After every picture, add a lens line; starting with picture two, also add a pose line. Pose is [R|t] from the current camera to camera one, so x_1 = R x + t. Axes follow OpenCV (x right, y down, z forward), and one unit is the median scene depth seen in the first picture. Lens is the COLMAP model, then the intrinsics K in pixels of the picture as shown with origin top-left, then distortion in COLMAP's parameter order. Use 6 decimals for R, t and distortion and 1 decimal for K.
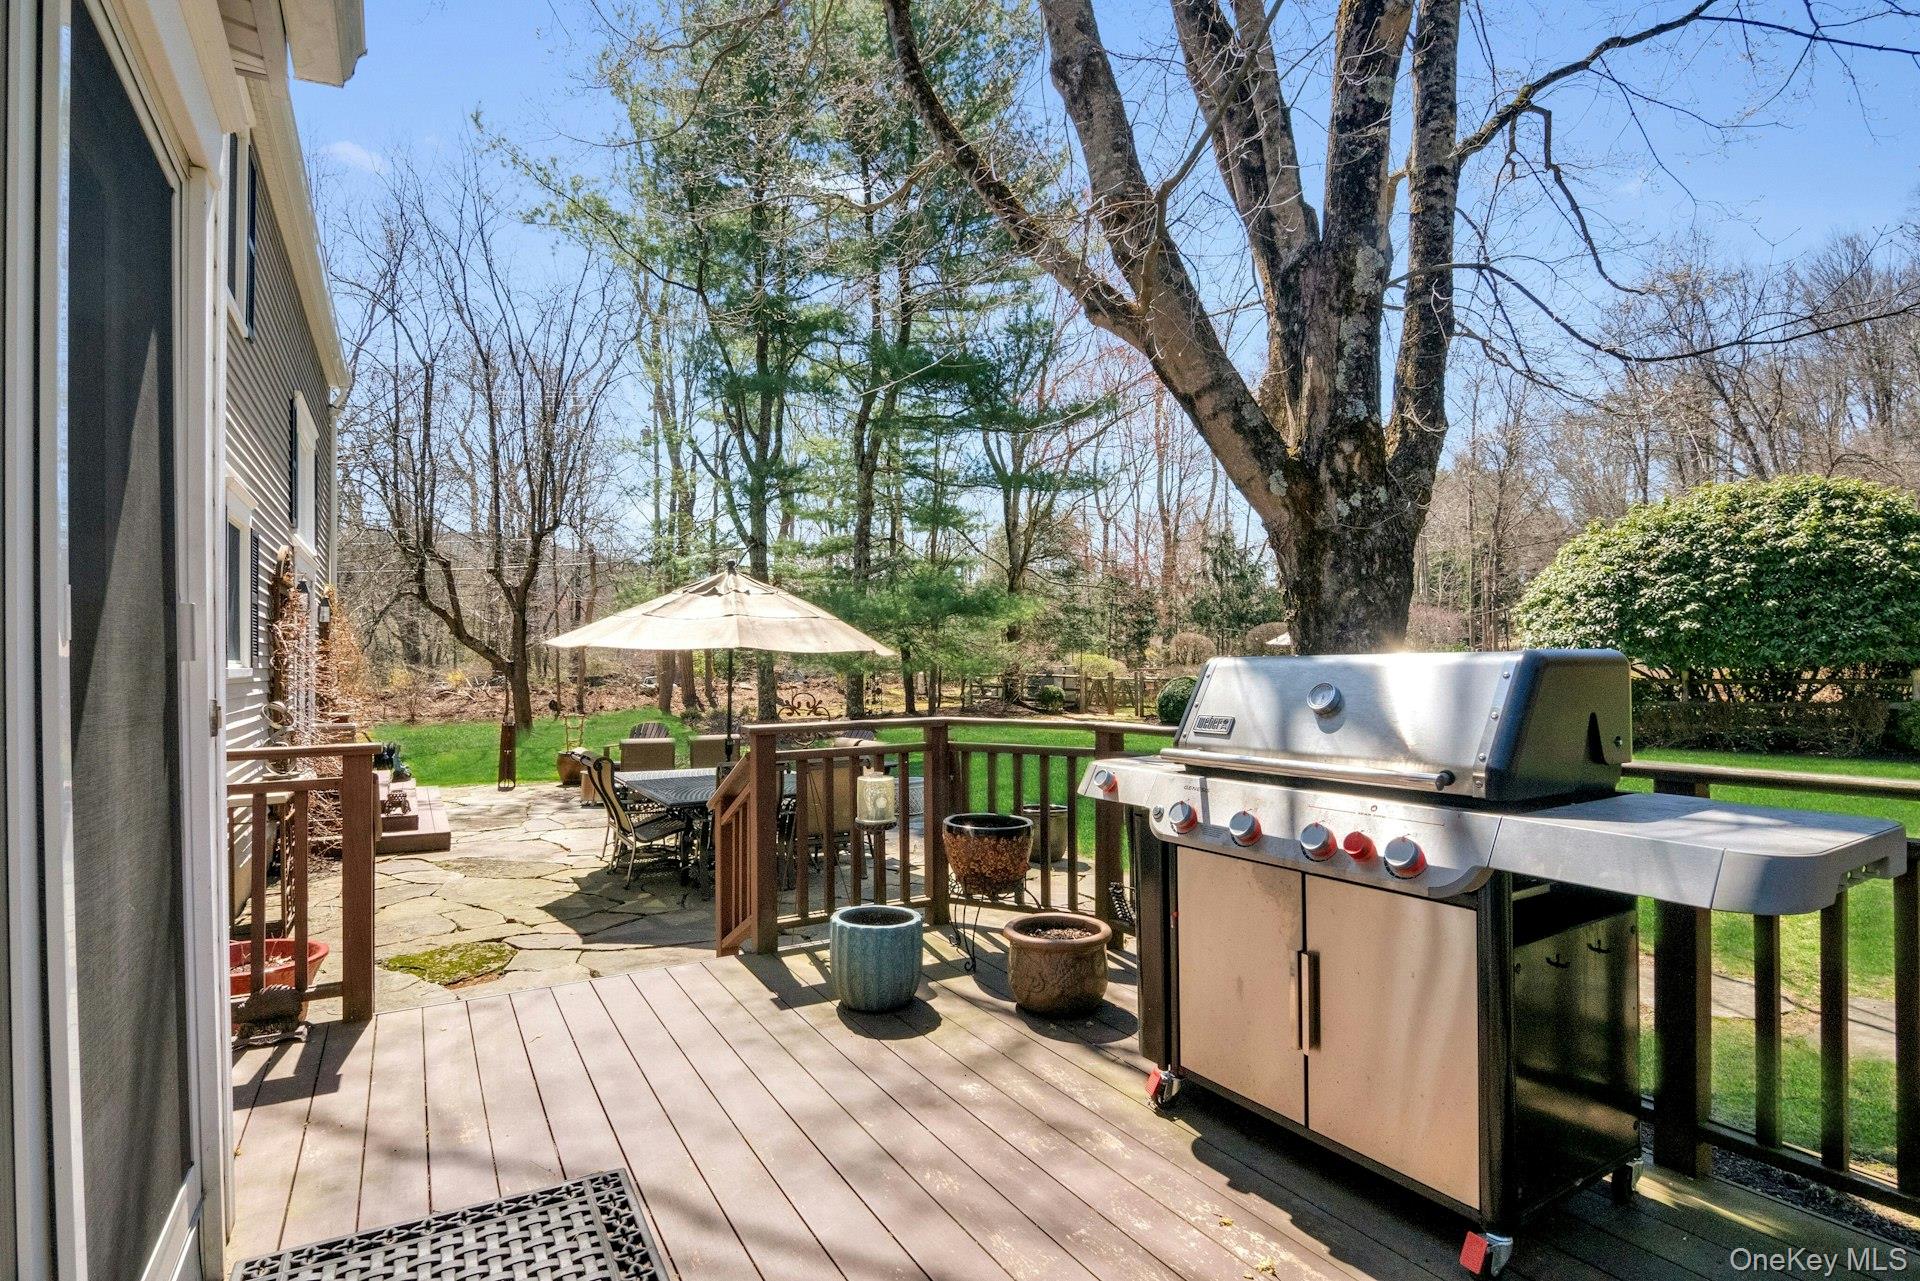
lens RADIAL K [[951.6, 0, 960.0], [0, 951.6, 640.5], [0, 0, 1]] dist [-0.004249, -0.000588]
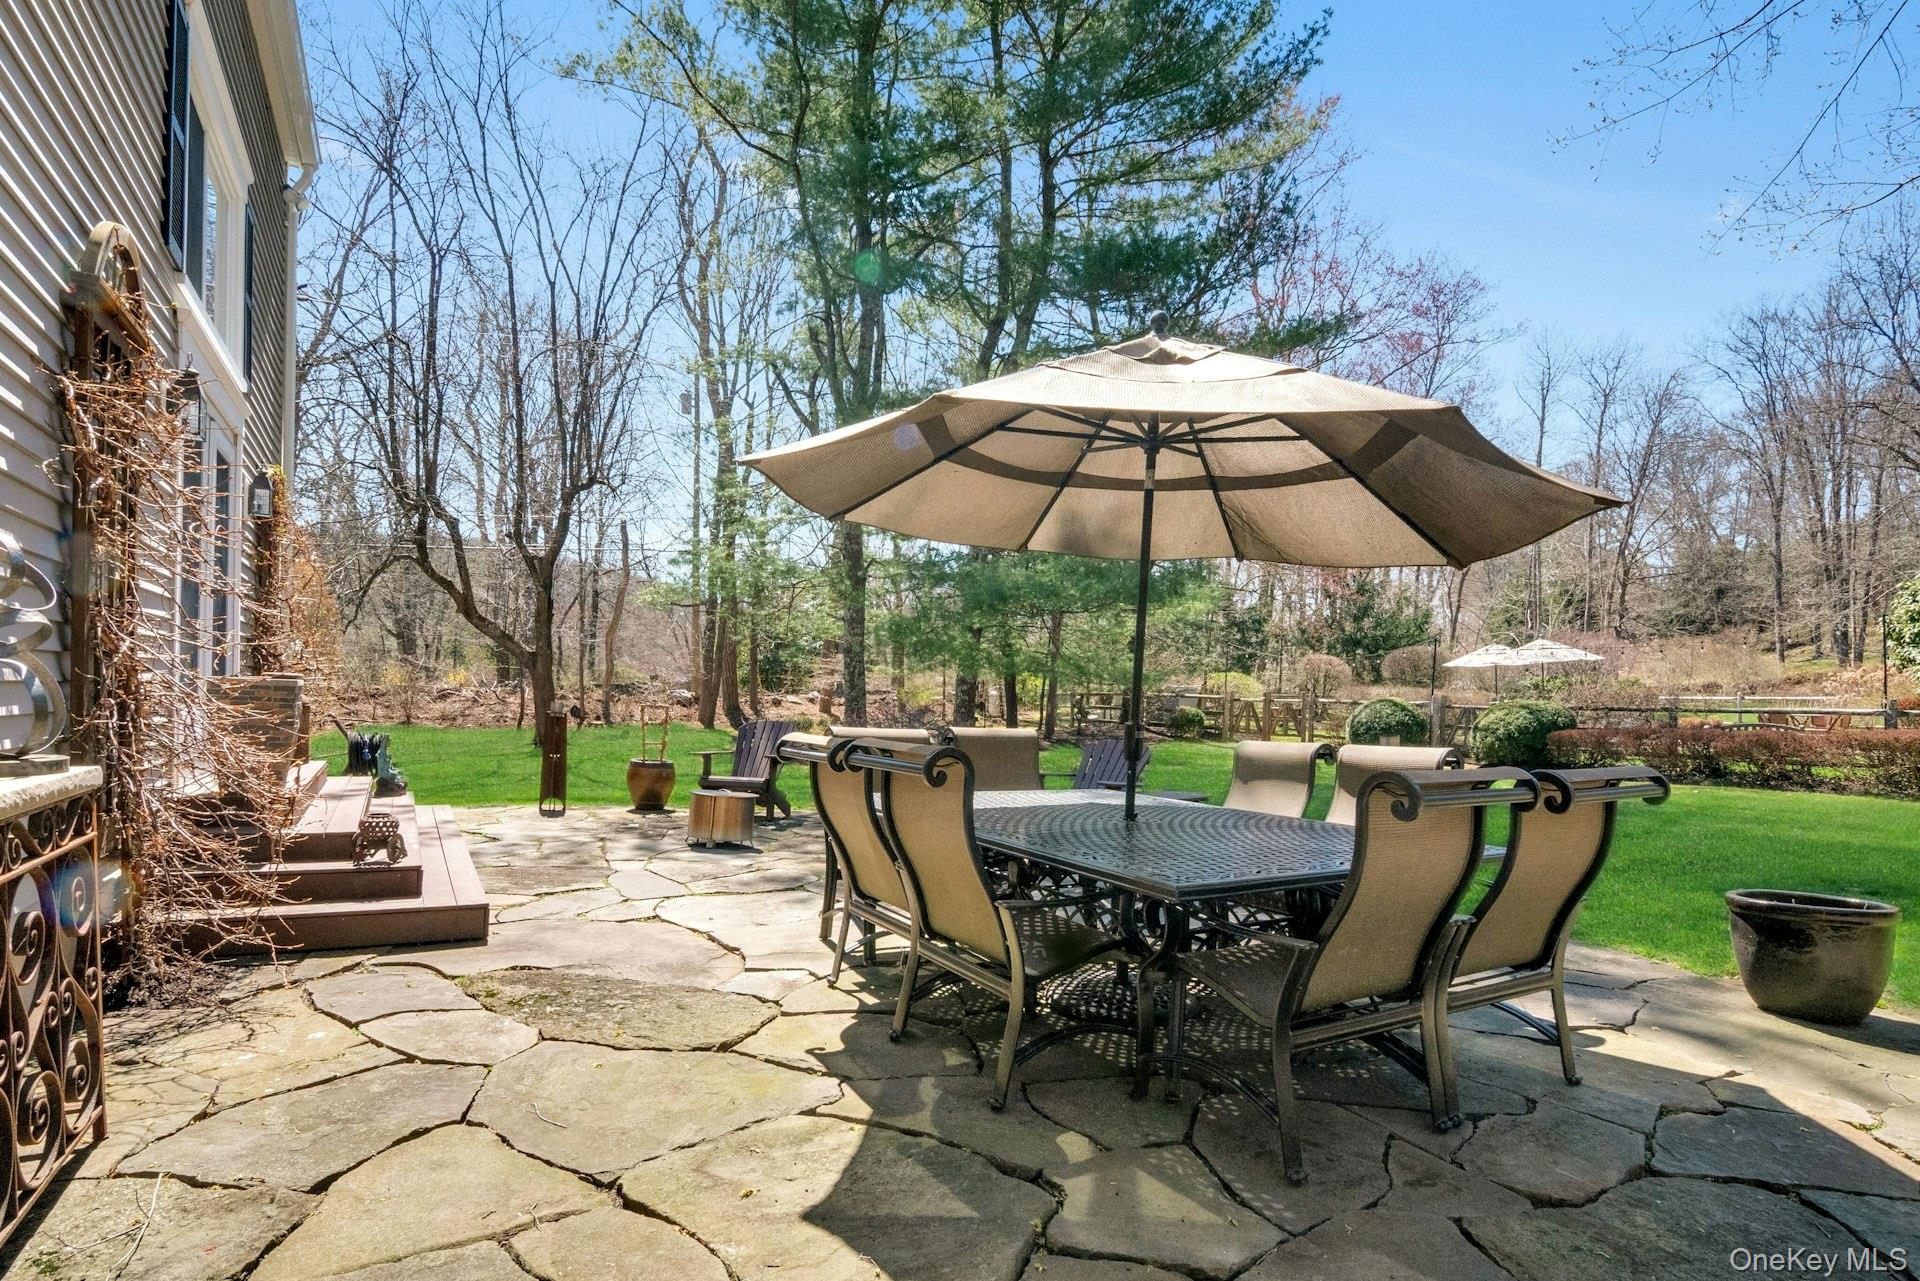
lens RADIAL K [[984.1, 0, 958.2], [0, 984.1, 705.2], [0, 0, 1]] dist [-0.002647, -0.000428]
pose [[0.999341, 0.034481, -0.011357, -0.112668], [-0.034069, 0.998817, 0.034709, 0.028734], [0.012540, -0.034299, 0.999333, 0.193615]]
